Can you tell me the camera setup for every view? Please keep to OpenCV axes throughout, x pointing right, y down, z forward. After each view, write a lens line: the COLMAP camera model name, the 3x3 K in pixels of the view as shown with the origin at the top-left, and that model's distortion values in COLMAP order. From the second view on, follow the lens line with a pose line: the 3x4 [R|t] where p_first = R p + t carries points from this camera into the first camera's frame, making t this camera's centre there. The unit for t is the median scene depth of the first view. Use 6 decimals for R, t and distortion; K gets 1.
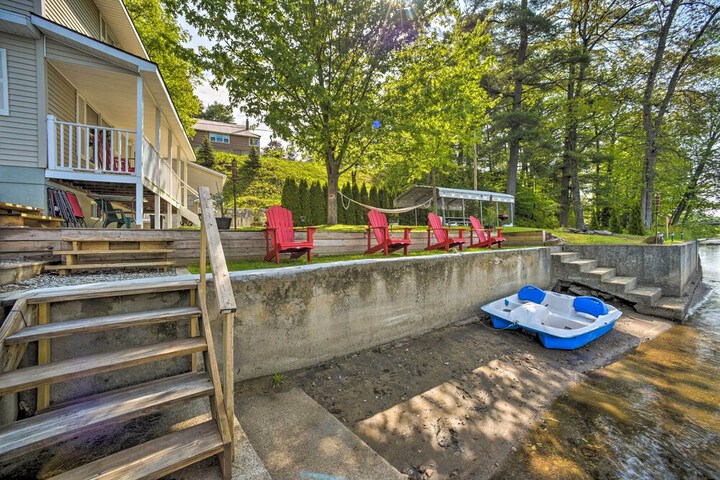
lens RADIAL K [[287.8, 0, 359.3], [0, 287.8, 239.8], [0, 0, 1]] dist [-0.068092, 0.032213]
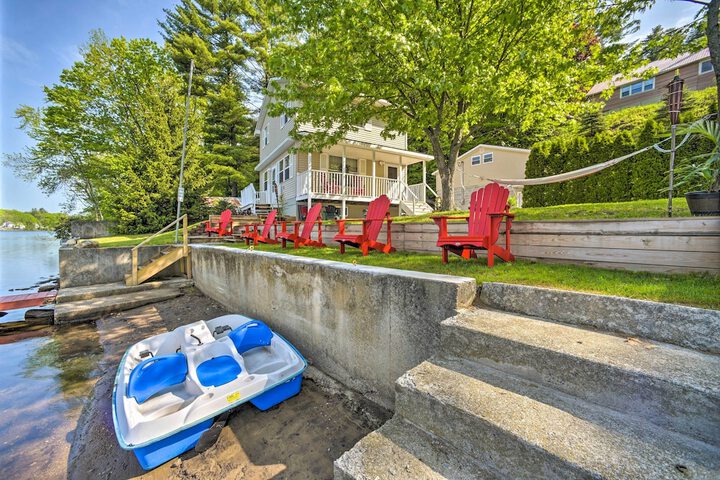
lens RADIAL K [[287.8, 0, 359.3], [0, 287.8, 239.8], [0, 0, 1]] dist [-0.068092, 0.032213]
pose [[0.121197, 0.059849, -0.990823, 1.142692], [0.002750, 0.998157, 0.060628, -0.039788], [0.992625, -0.010073, 0.120809, 1.080110]]
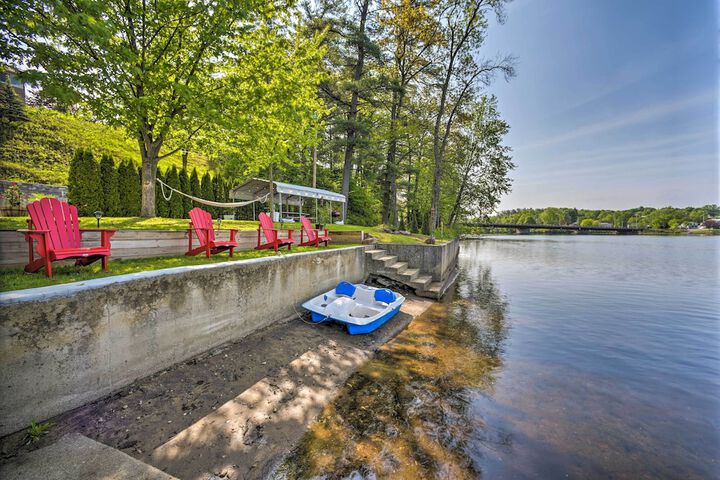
lens RADIAL K [[287.8, 0, 359.3], [0, 287.8, 239.8], [0, 0, 1]] dist [-0.068092, 0.032213]
pose [[0.861092, 0.009338, 0.508363, 0.042132], [-0.027324, 0.999236, 0.027928, -0.044074], [-0.507714, -0.037939, 0.860690, -0.057035]]
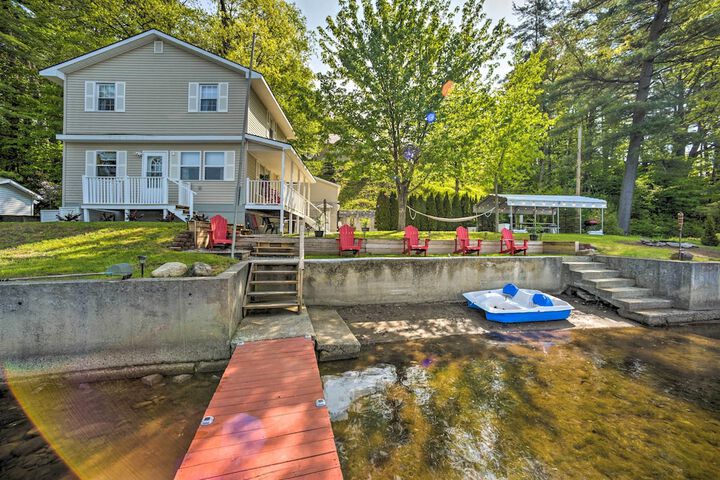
lens RADIAL K [[287.8, 0, 359.3], [0, 287.8, 239.8], [0, 0, 1]] dist [-0.068092, 0.032213]
pose [[0.919443, 0.036401, -0.391534, 0.428406], [-0.030011, 0.999298, 0.022430, -0.058431], [0.392076, -0.008872, 0.919890, -0.541177]]
